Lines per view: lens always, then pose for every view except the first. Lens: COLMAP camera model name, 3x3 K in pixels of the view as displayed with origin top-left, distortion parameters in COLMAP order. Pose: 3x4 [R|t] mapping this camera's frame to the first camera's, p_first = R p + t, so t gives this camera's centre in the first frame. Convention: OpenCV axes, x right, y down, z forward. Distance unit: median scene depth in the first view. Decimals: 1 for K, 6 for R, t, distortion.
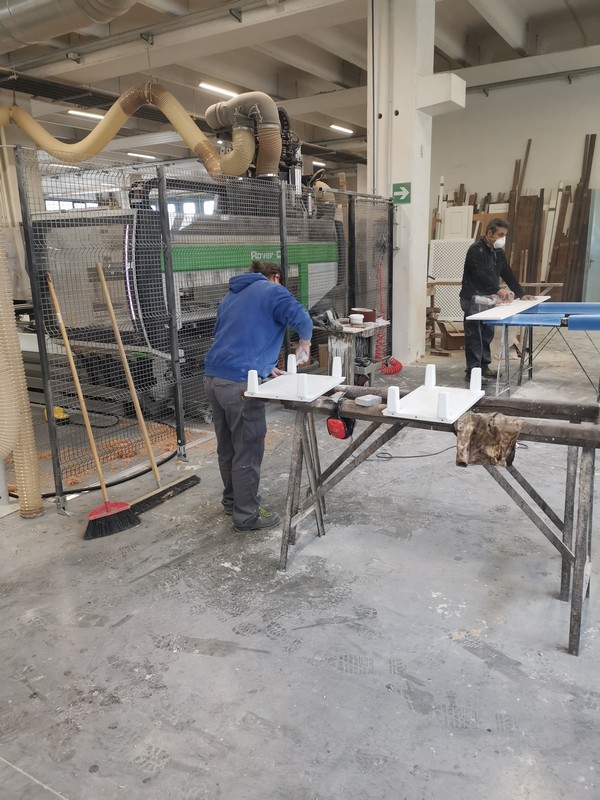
lens RADIAL K [[618.6, 0, 300.0], [0, 618.6, 400.0], [0, 0, 1]] dist [0.052413, -0.003747]
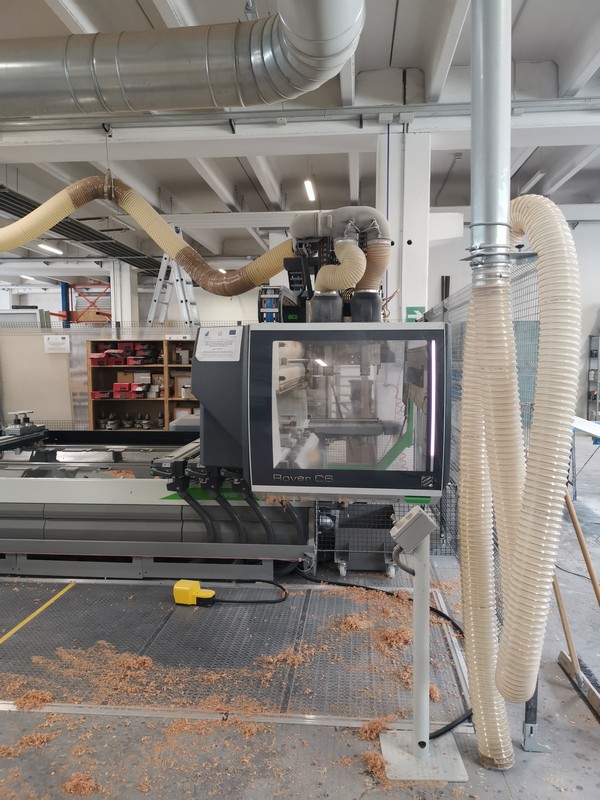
lens RADIAL K [[612.3, 0, 300.0], [0, 612.3, 400.0], [0, 0, 1]] dist [0.067482, -0.067107]
pose [[0.894504, 0.002155, 0.447055, -0.354314], [0.081426, 0.982477, -0.167658, -0.036111], [-0.439583, 0.186373, 0.878654, 0.180711]]
